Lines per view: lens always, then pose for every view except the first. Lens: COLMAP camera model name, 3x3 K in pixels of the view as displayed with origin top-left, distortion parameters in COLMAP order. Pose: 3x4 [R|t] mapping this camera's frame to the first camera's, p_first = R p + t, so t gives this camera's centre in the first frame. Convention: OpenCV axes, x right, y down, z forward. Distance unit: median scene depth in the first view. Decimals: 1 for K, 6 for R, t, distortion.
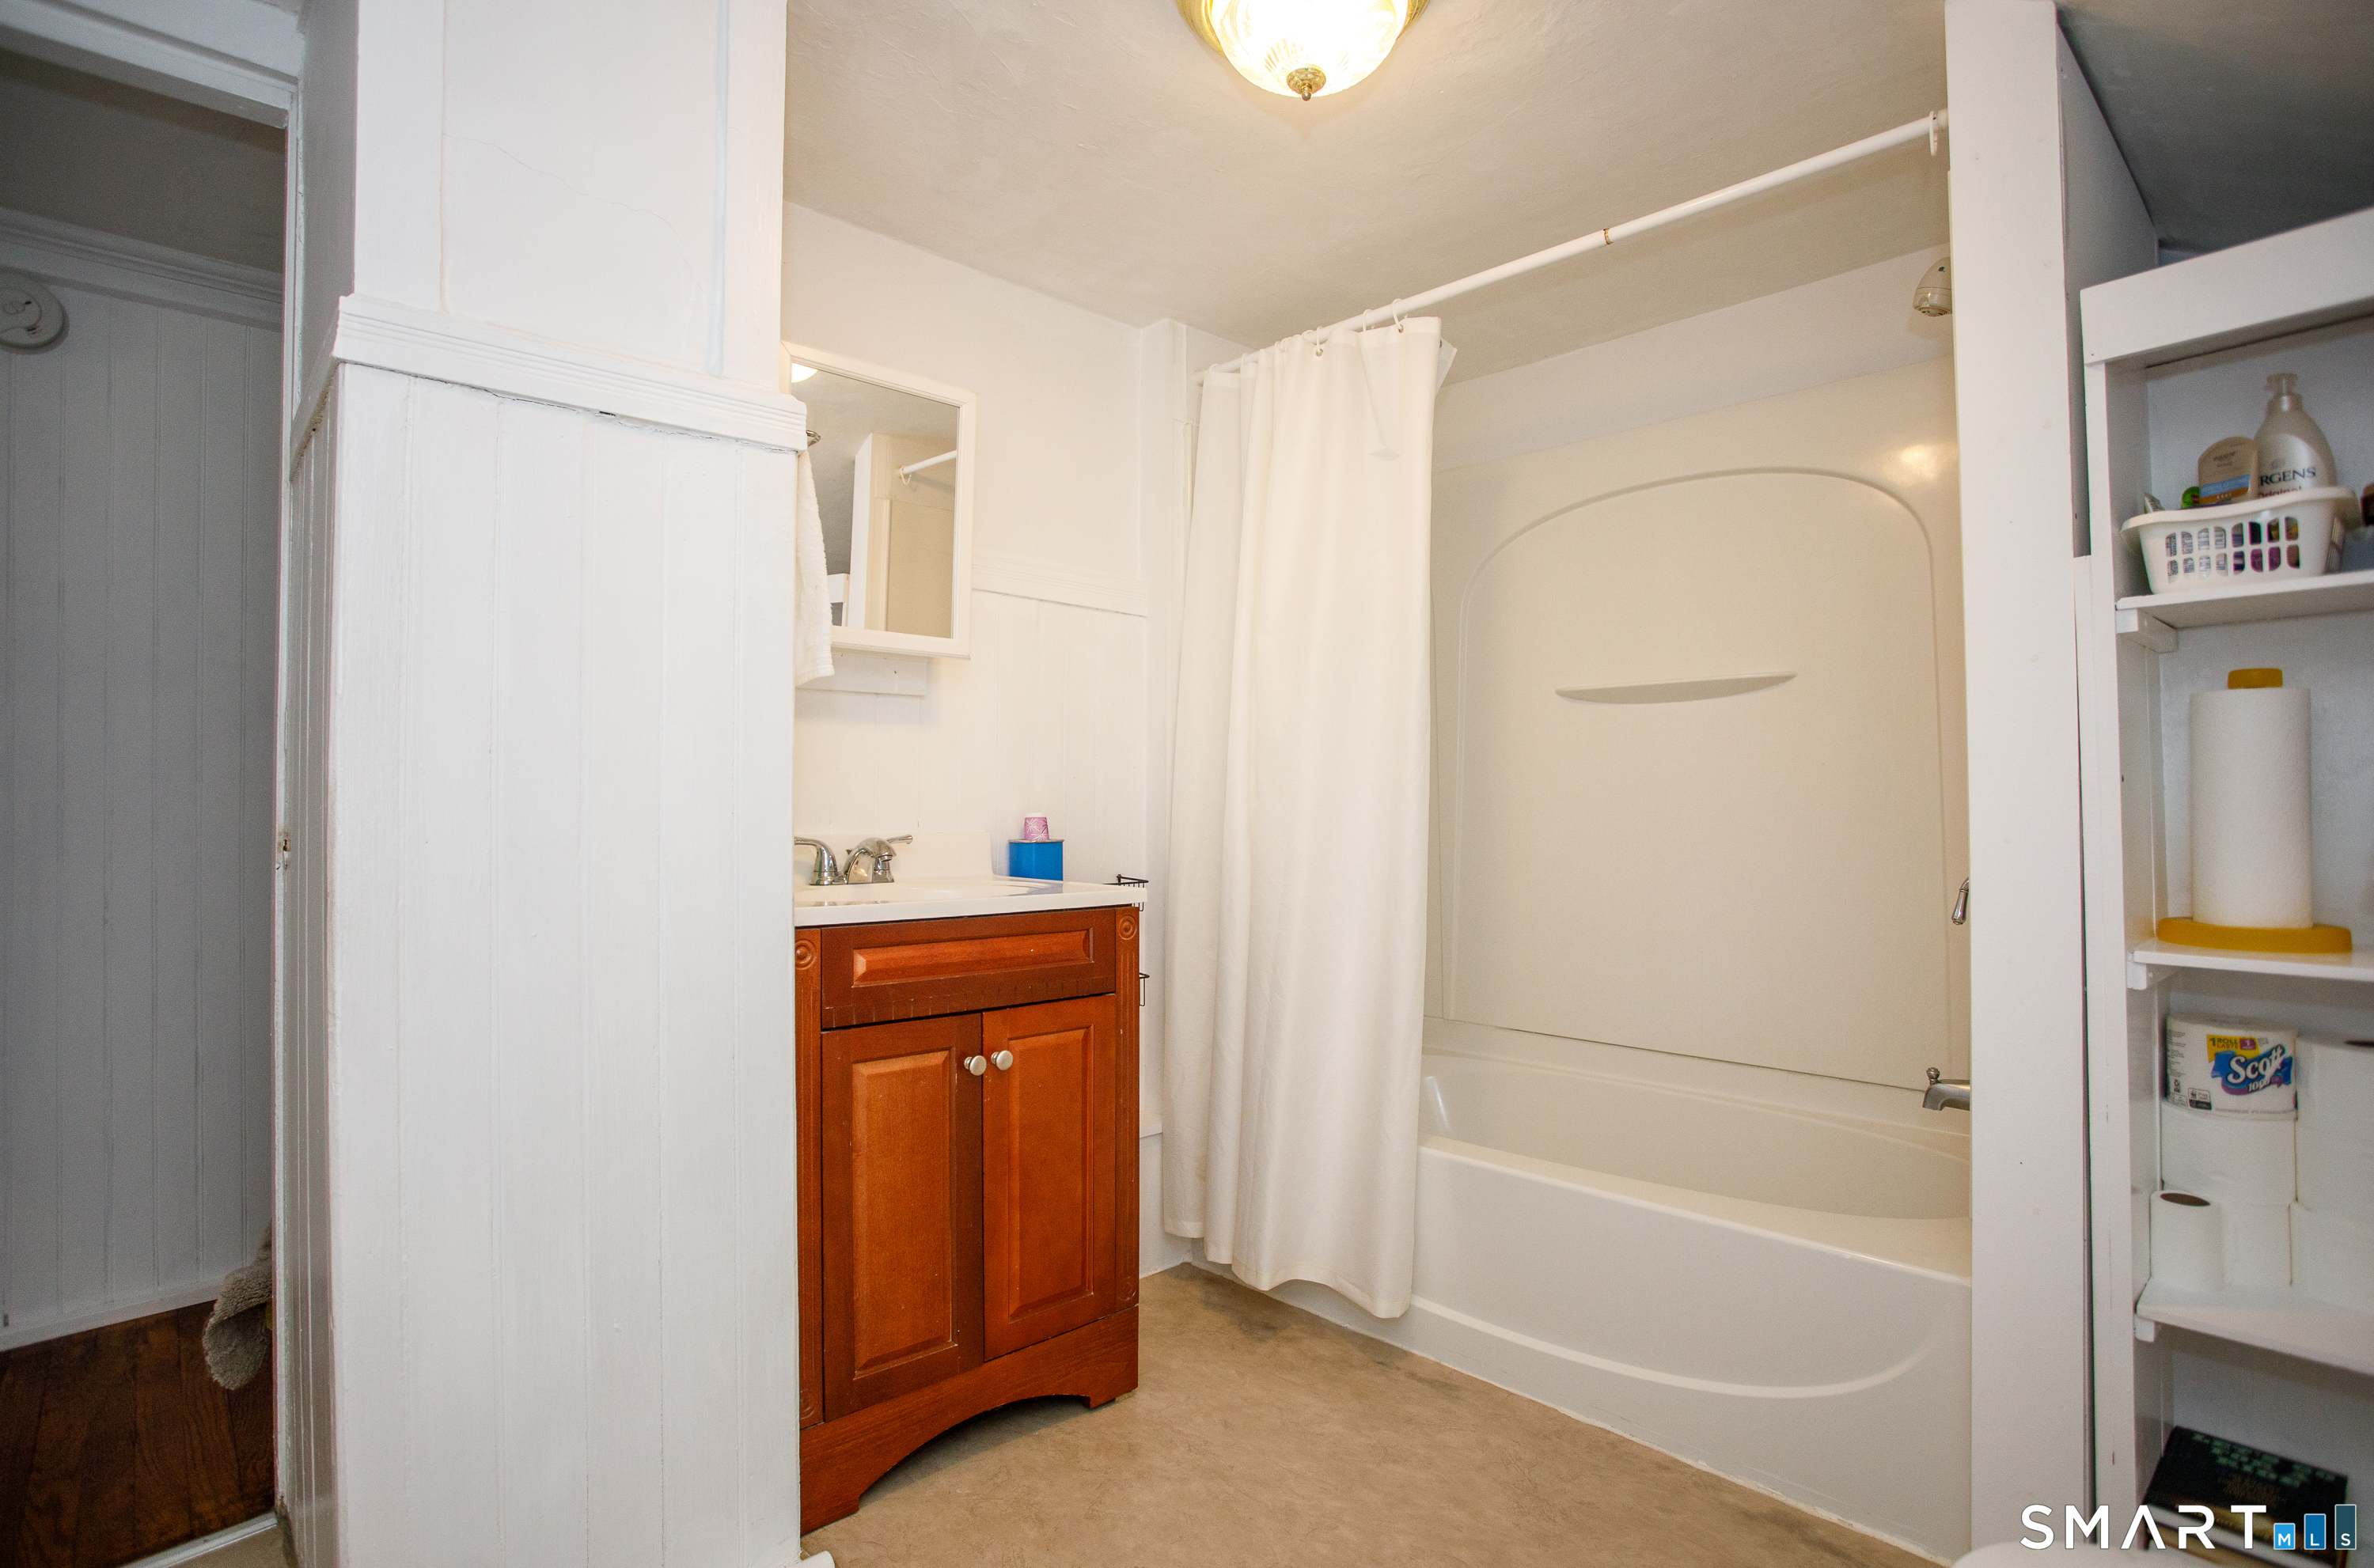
lens RADIAL K [[1171.6, 0, 1187.0], [0, 1171.6, 784.0], [0, 0, 1]] dist [-0.073293, 0.032436]
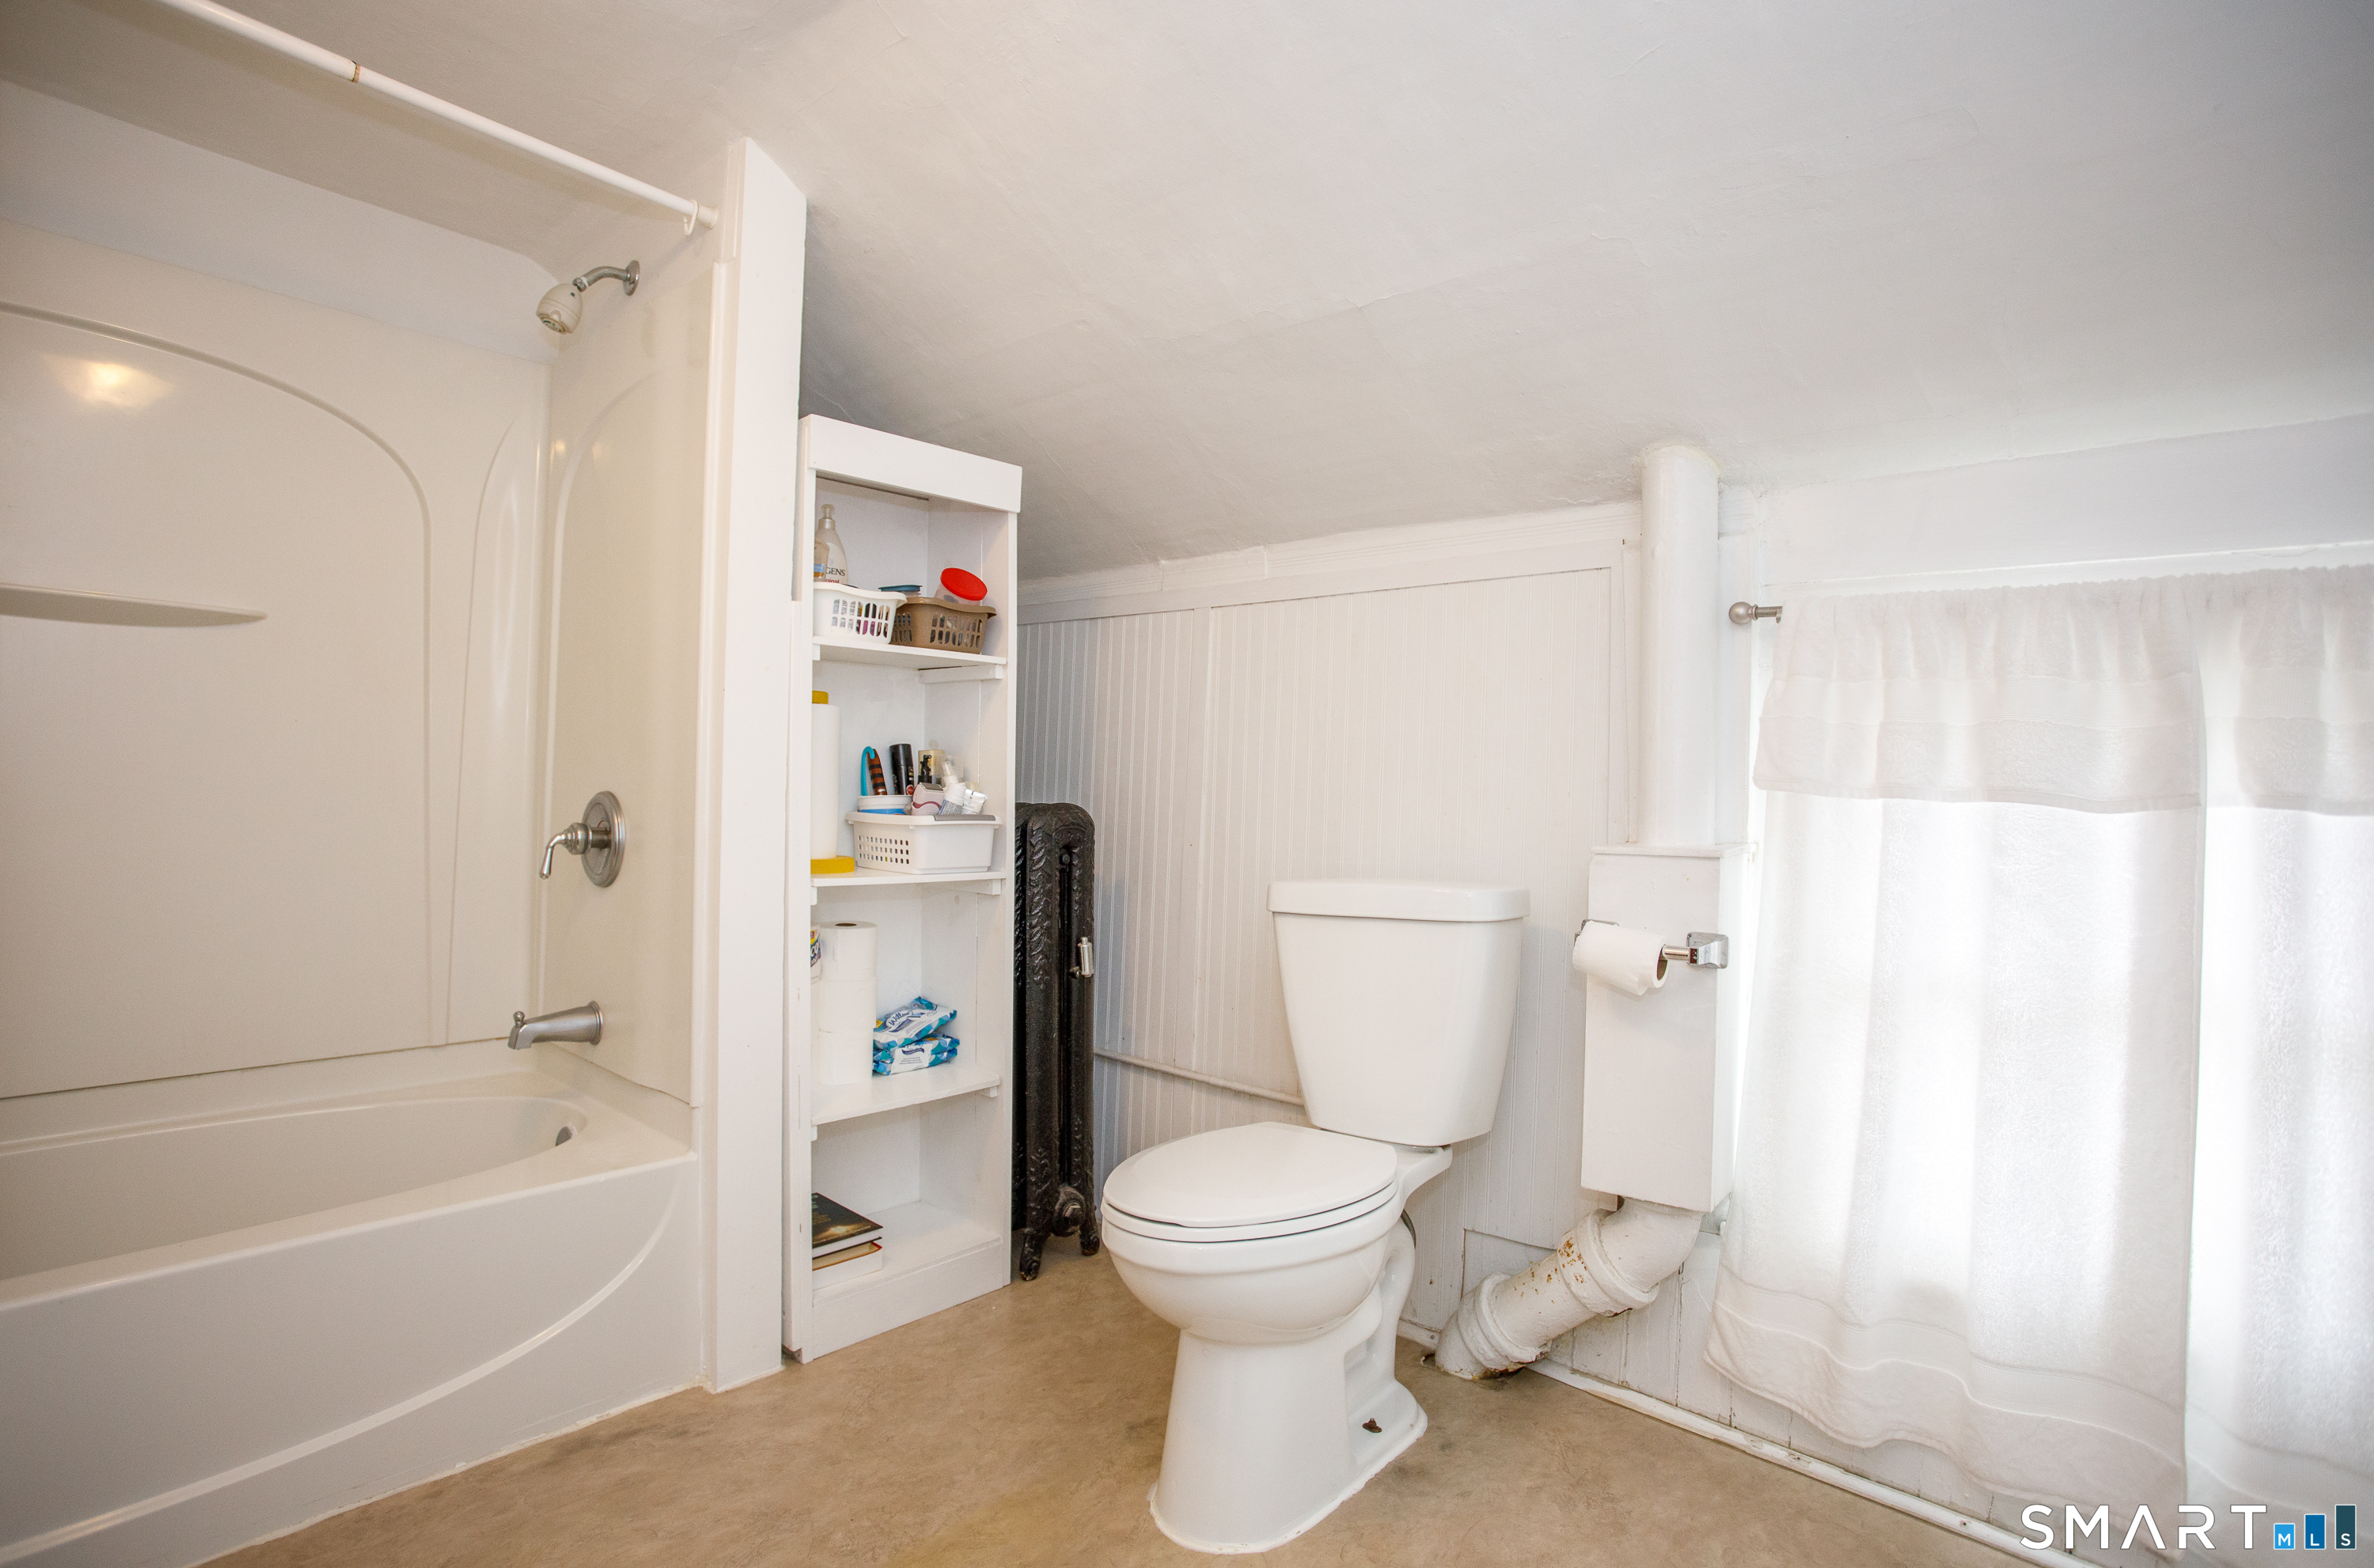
lens RADIAL K [[1171.6, 0, 1187.0], [0, 1171.6, 784.0], [0, 0, 1]] dist [-0.073293, 0.032436]
pose [[-0.090542, 0.002159, 0.995890, -0.672754], [-0.045797, 0.998931, -0.006330, 0.010960], [-0.994839, -0.046182, -0.090346, 0.632880]]
